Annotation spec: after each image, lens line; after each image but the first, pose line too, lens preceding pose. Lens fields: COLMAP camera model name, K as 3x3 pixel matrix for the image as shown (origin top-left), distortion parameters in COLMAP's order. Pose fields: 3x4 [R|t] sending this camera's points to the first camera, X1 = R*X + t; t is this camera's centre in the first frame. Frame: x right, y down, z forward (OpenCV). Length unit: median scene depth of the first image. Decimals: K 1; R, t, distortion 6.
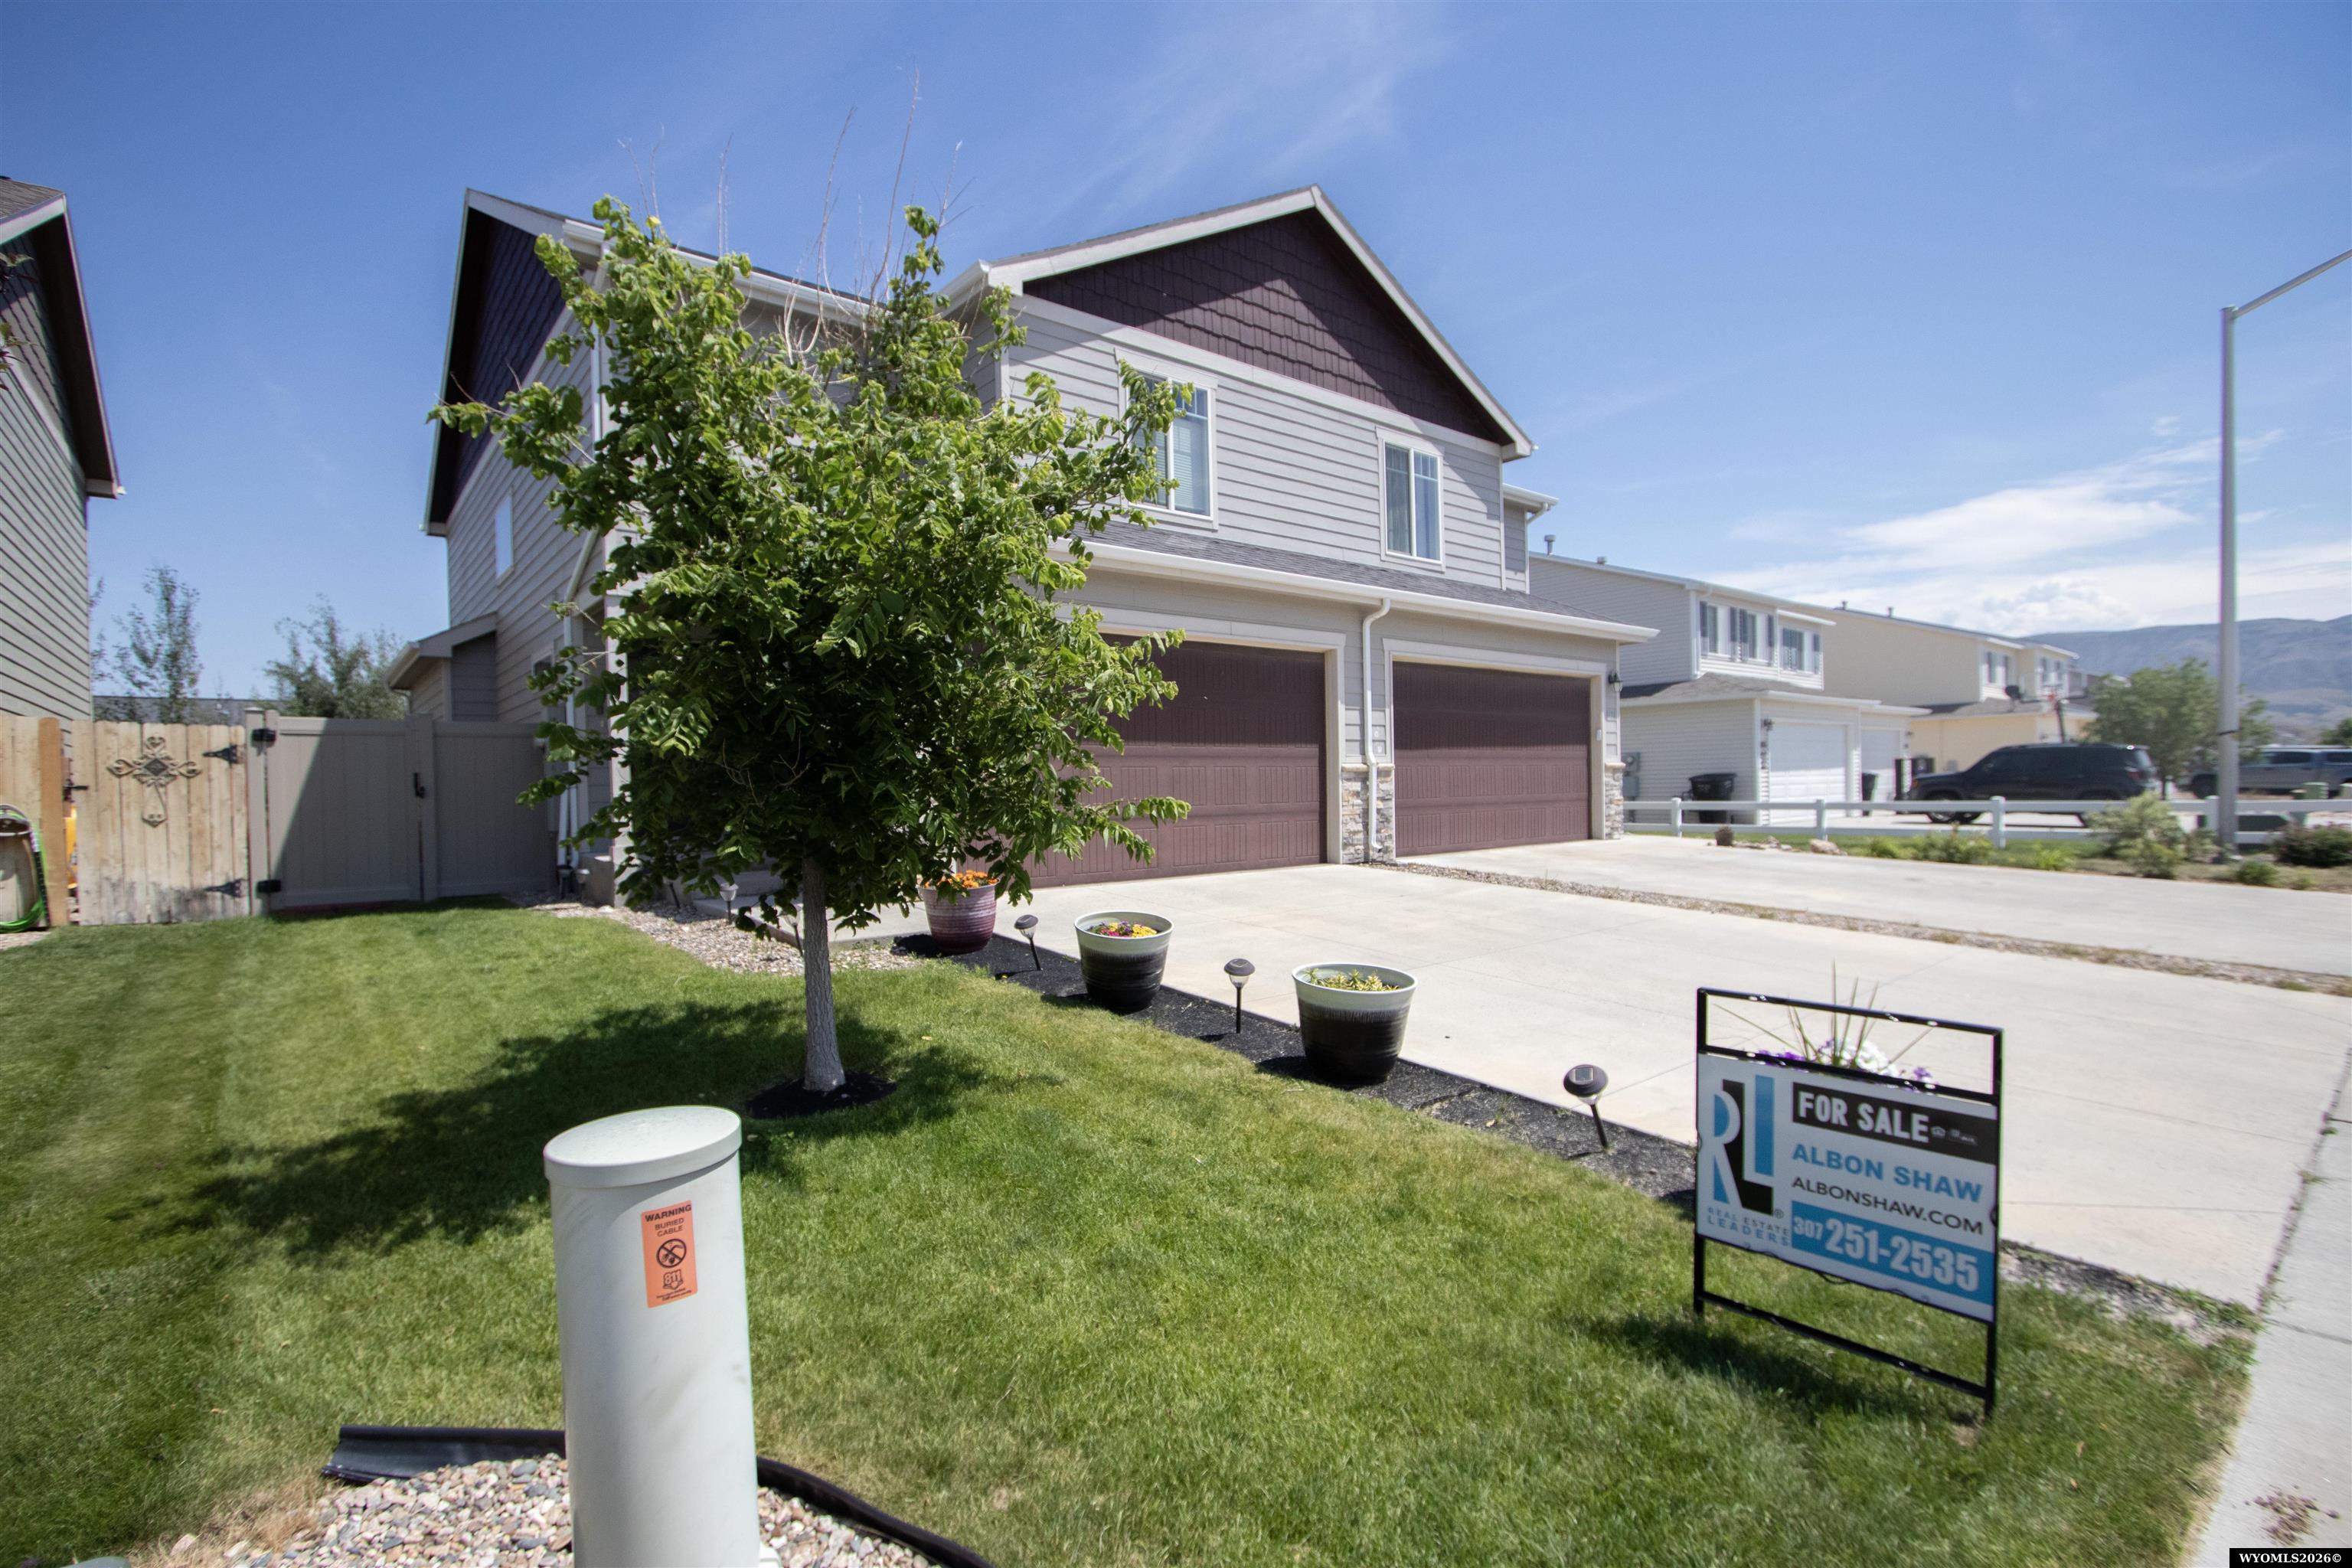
lens RADIAL K [[1090.4, 0, 1165.8], [0, 1090.4, 775.0], [0, 0, 1]] dist [-0.004069, -0.000265]
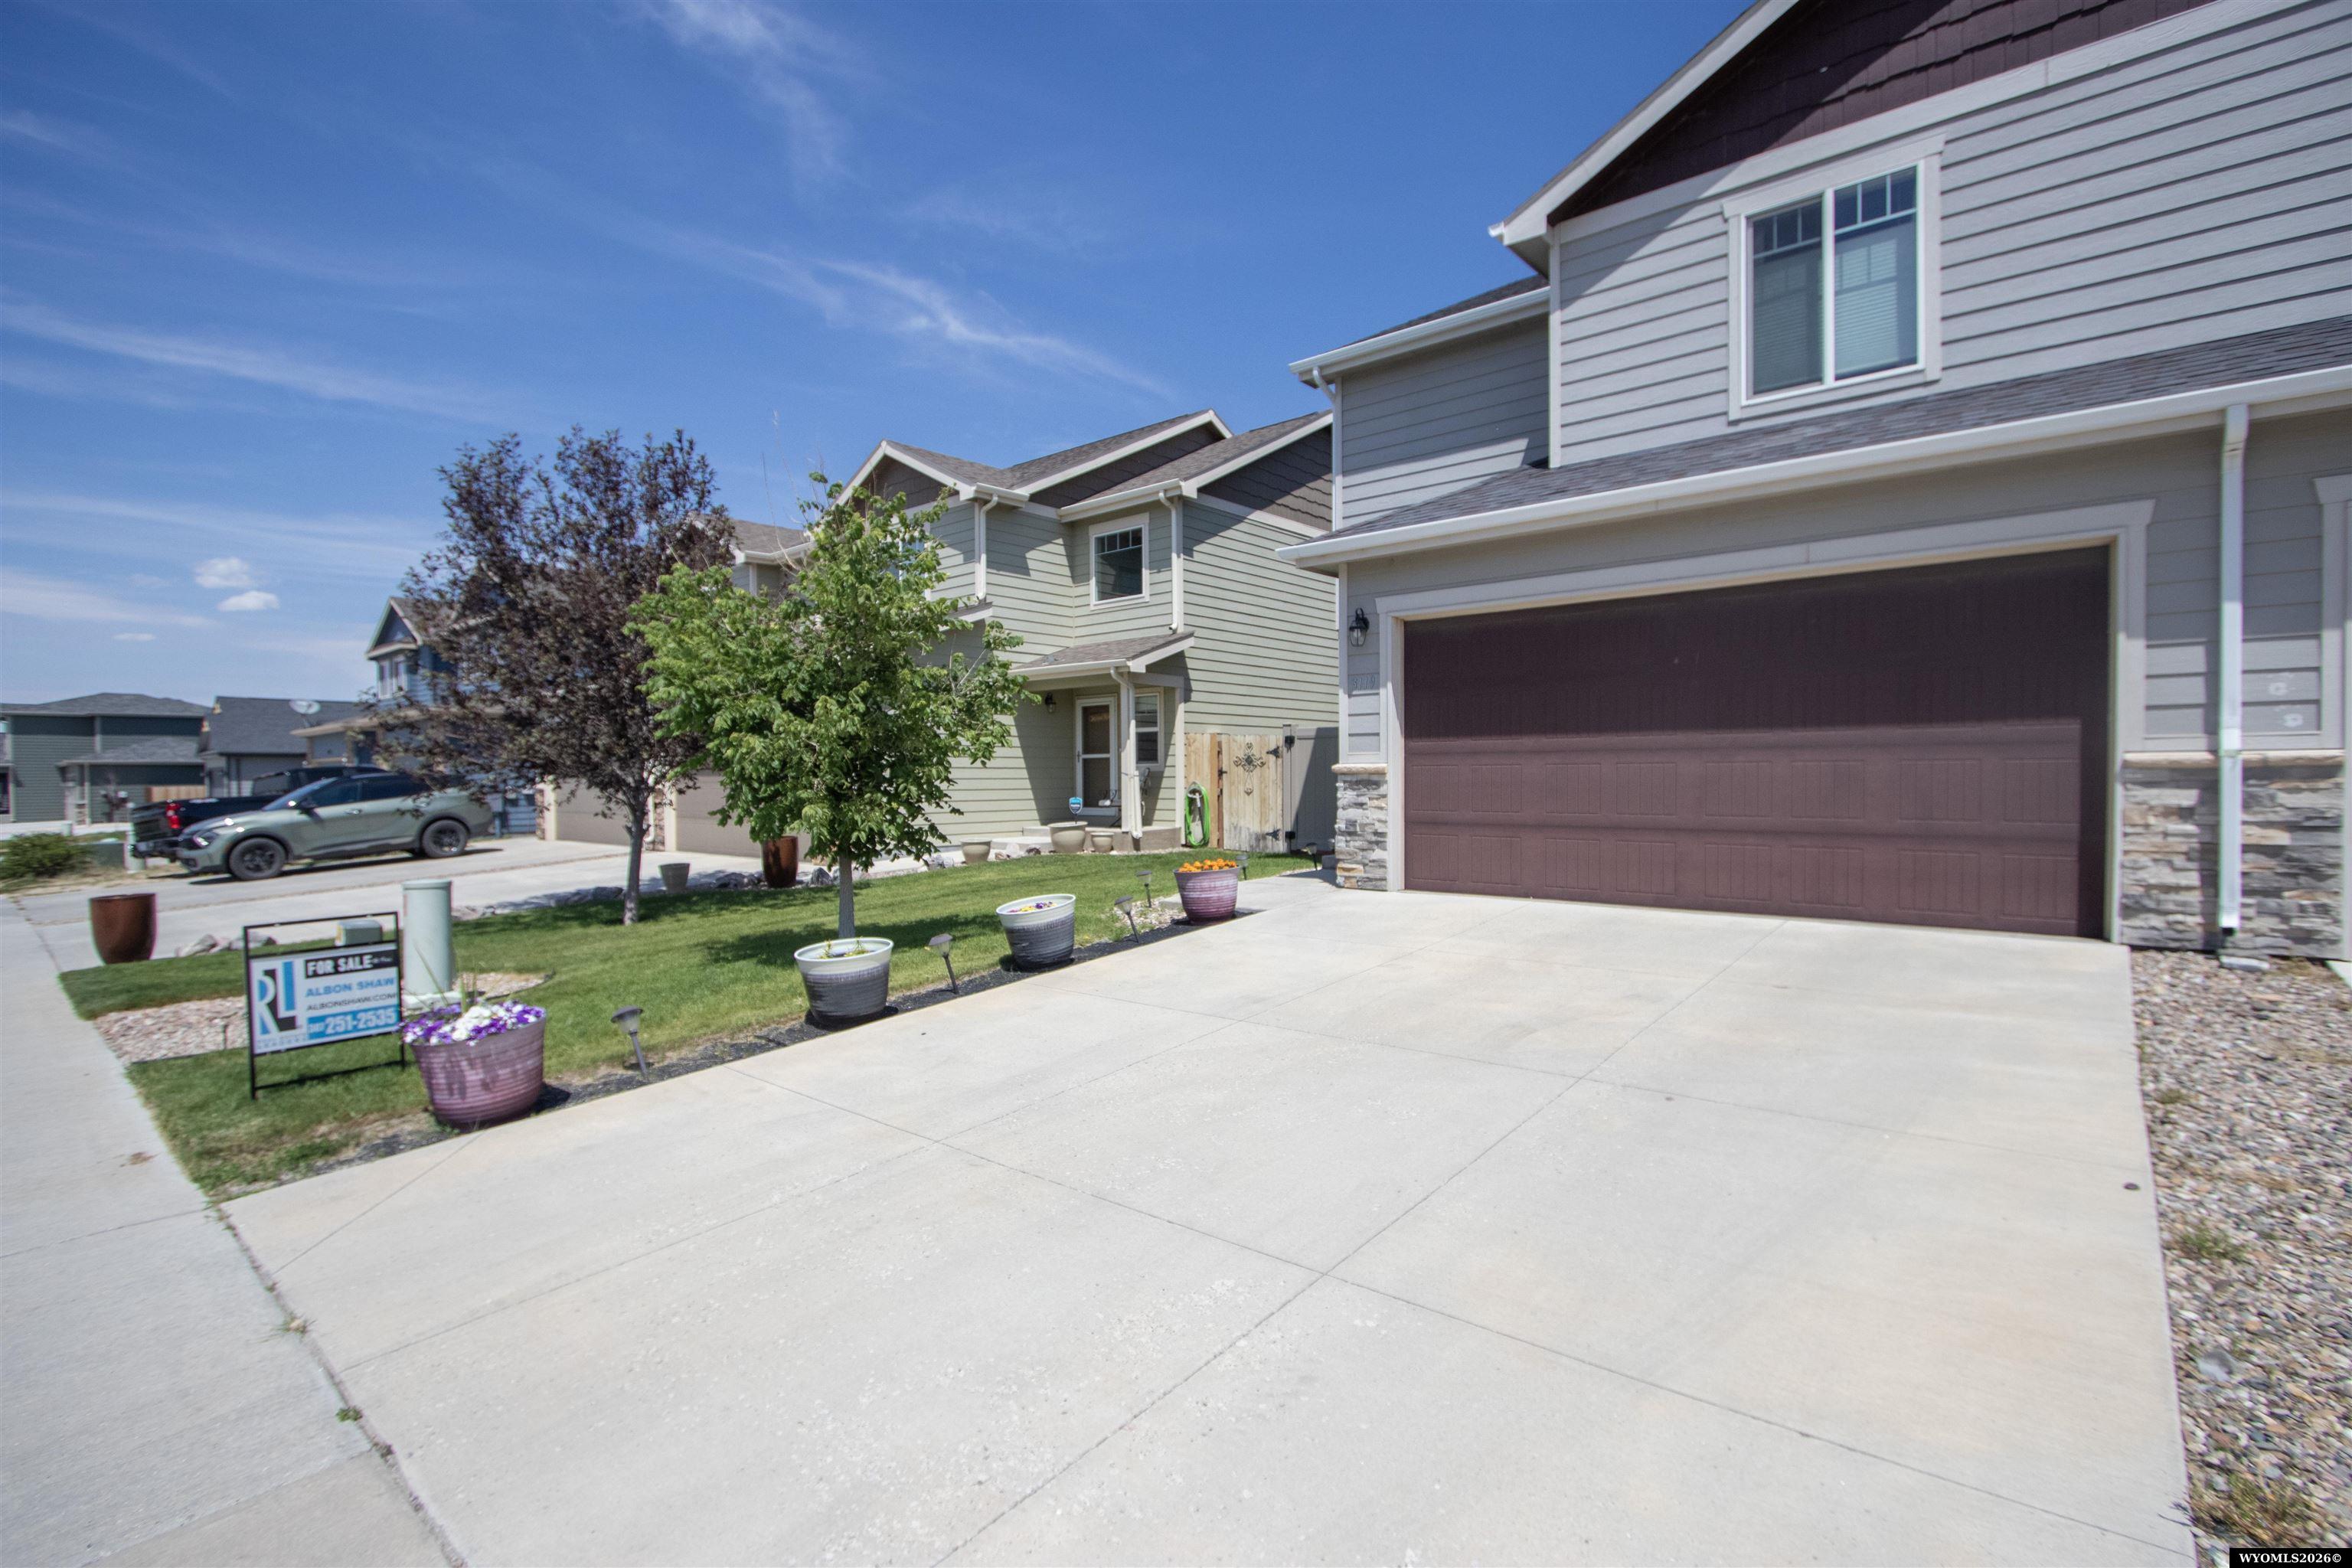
lens RADIAL K [[1090.4, 0, 1165.8], [0, 1090.4, 775.0], [0, 0, 1]] dist [-0.004069, -0.000265]
pose [[0.161856, 0.013901, -0.986716, 0.598807], [-0.000518, 0.999902, 0.014002, -0.006595], [0.986814, -0.001755, 0.161847, 0.466734]]
